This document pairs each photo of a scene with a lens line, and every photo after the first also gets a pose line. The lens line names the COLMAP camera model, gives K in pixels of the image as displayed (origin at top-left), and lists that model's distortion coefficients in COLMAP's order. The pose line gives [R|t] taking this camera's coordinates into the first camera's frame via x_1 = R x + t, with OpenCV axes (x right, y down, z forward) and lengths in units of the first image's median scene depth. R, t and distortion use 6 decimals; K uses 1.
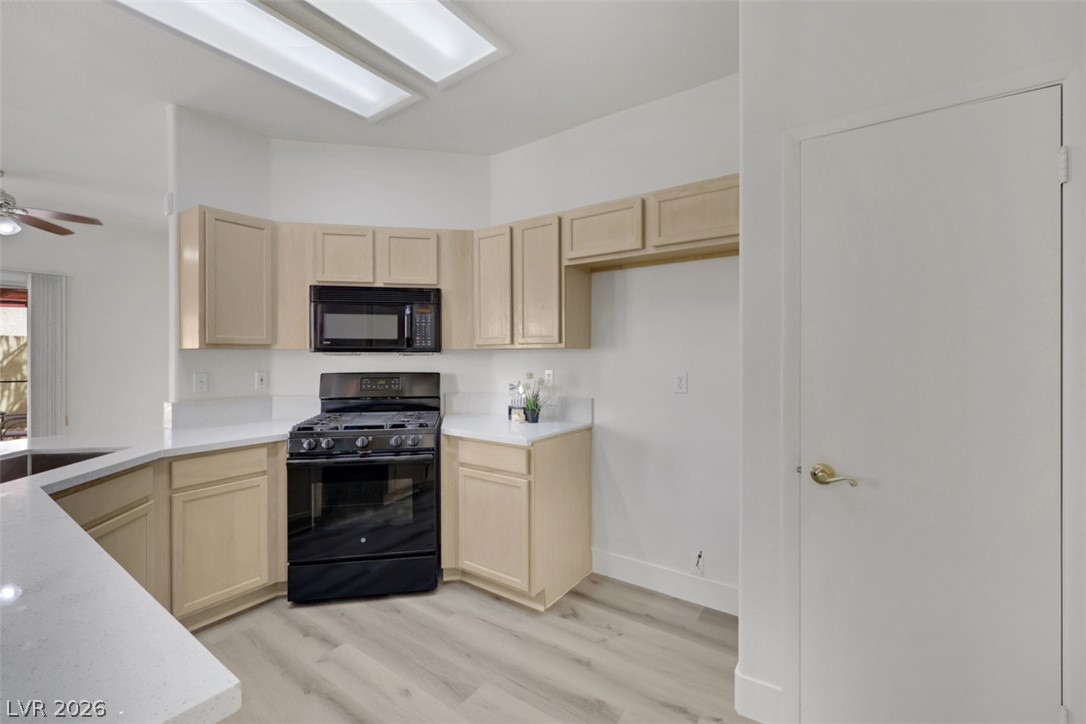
lens RADIAL K [[450.4, 0, 540.4], [0, 450.4, 356.7], [0, 0, 1]] dist [-0.003747, -0.000356]
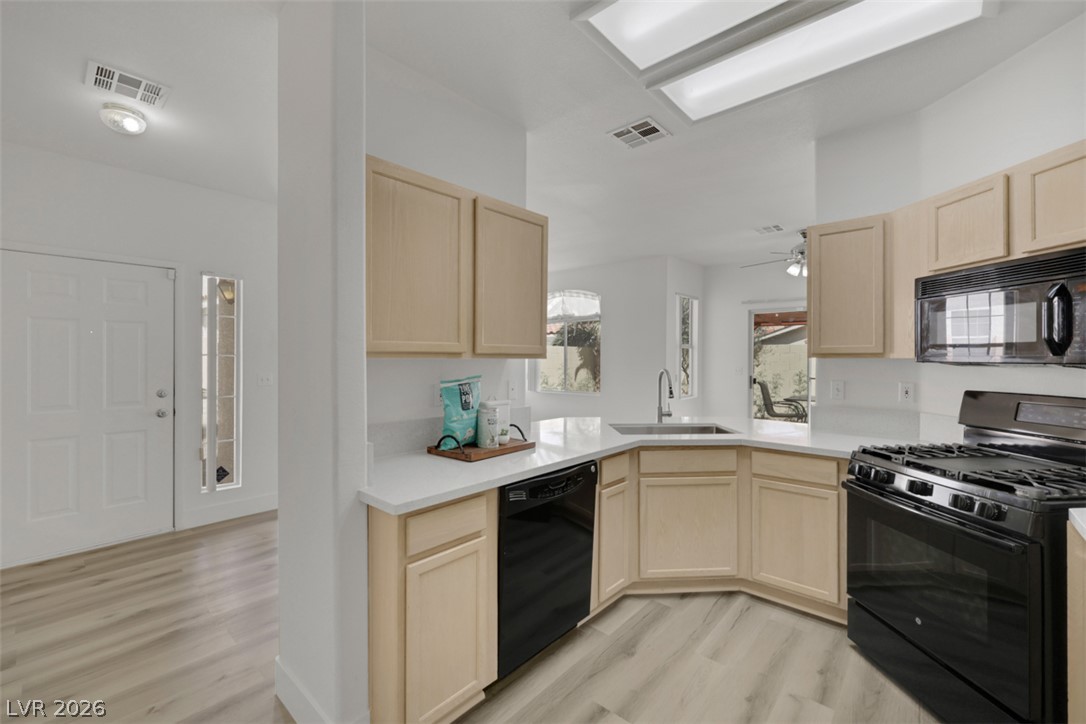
lens RADIAL K [[450.4, 0, 548.5], [0, 450.4, 358.6], [0, 0, 1]] dist [-0.003747, -0.000356]
pose [[-0.105235, 0.007638, -0.994418, 0.354142], [-0.004185, 0.999958, 0.008124, -0.020497], [0.994439, 0.005016, -0.105199, 0.433558]]
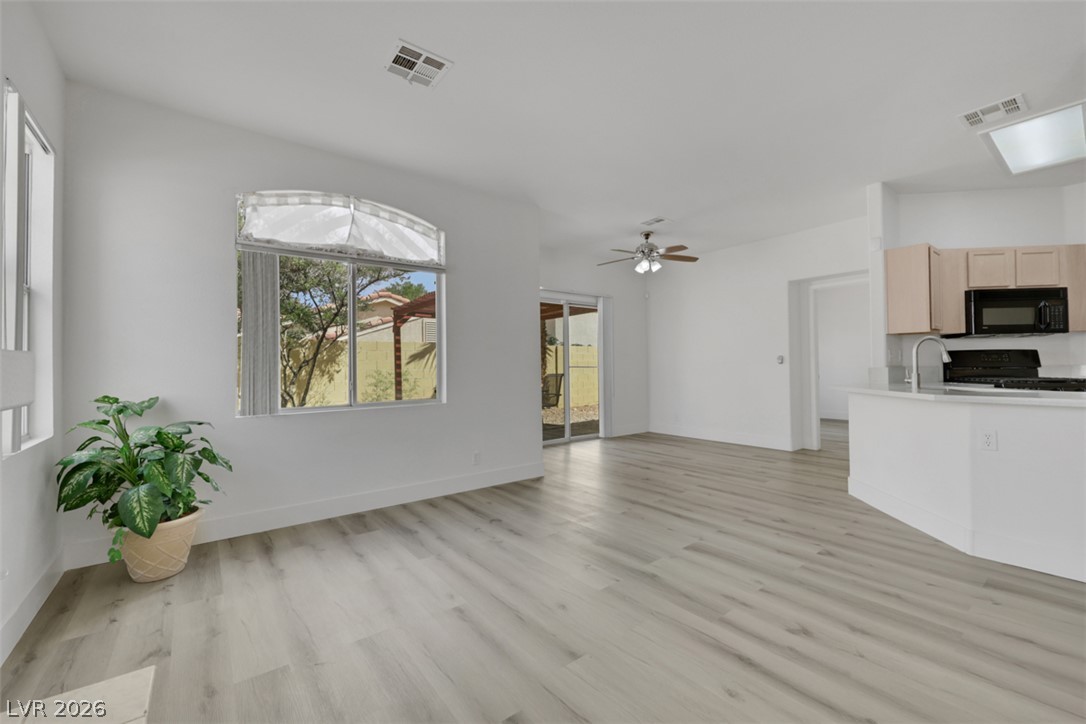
lens RADIAL K [[450.4, 0, 542.9], [0, 450.4, 356.3], [0, 0, 1]] dist [-0.003747, -0.000356]
pose [[0.953412, -0.013414, -0.301372, -1.429478], [0.004934, 0.999571, -0.028883, 0.099838], [0.301631, 0.026051, 0.953069, -0.853773]]
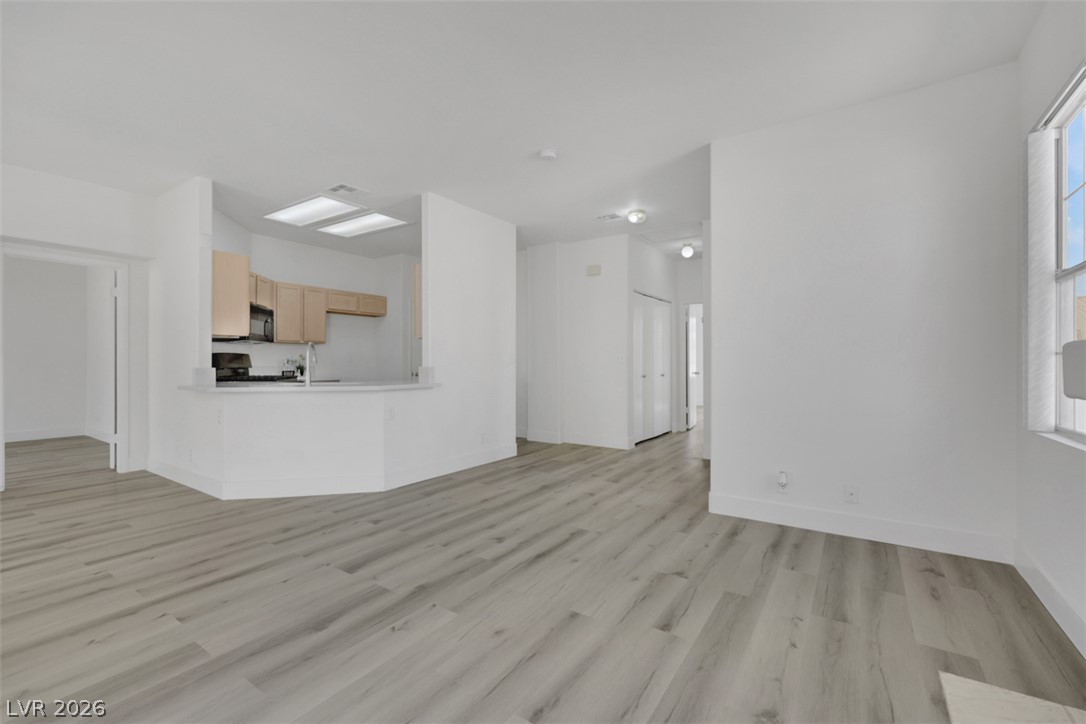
lens RADIAL K [[466.7, 0, 545.2], [0, 466.7, 365.5], [0, 0, 1]] dist [-0.007915, -0.000255]
pose [[-0.021989, -0.004553, 0.999748, -2.368054], [0.007791, 0.999958, 0.004726, 0.091990], [-0.999728, 0.007893, -0.021953, -0.144850]]
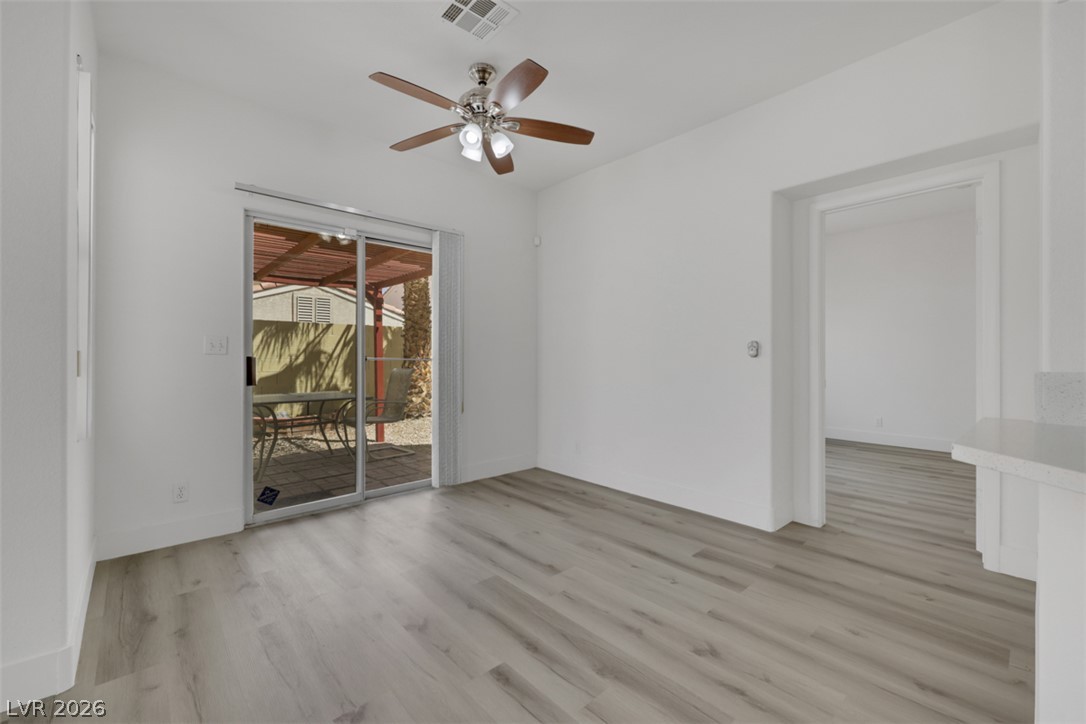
lens RADIAL K [[450.4, 0, 542.0], [0, 450.4, 355.1], [0, 0, 1]] dist [-0.003747, -0.000356]
pose [[0.973649, 0.004440, -0.228008, -1.244207], [-0.007027, 0.999920, -0.010532, 0.089696], [0.227943, 0.011857, 0.973602, 0.377391]]
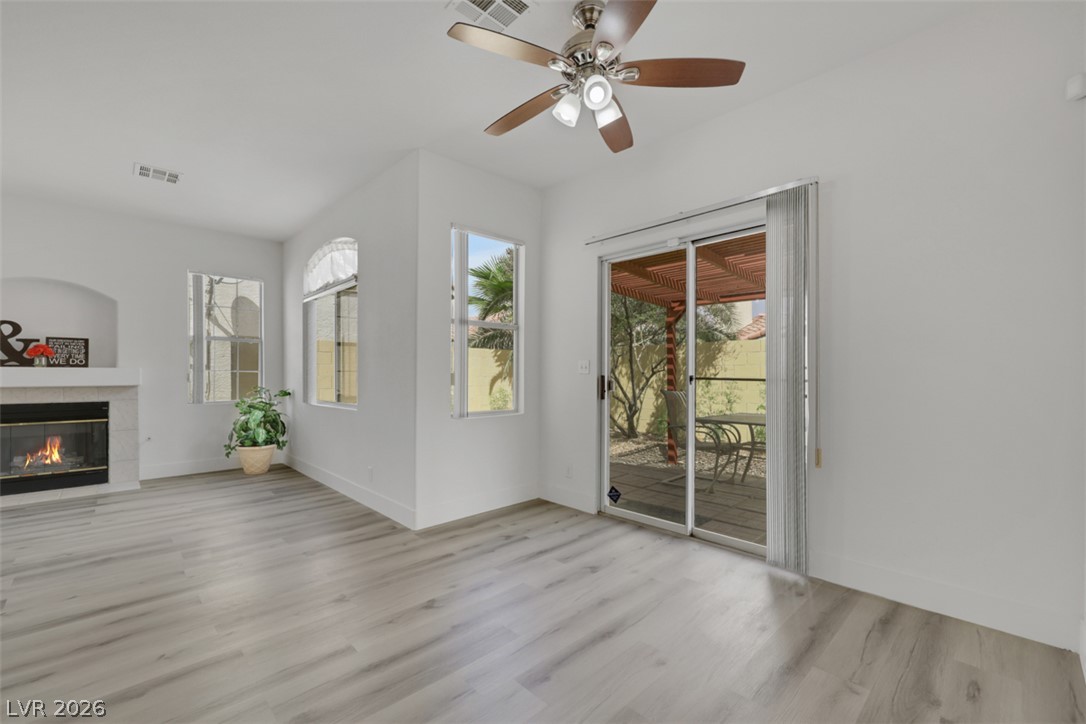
lens RADIAL K [[450.4, 0, 535.0], [0, 450.4, 377.9], [0, 0, 1]] dist [-0.003747, -0.000356]
pose [[-0.201237, 0.011311, -0.979477, -0.831433], [-0.006765, 0.999893, 0.012937, 0.077448], [0.979519, 0.009230, -0.201139, 1.347864]]
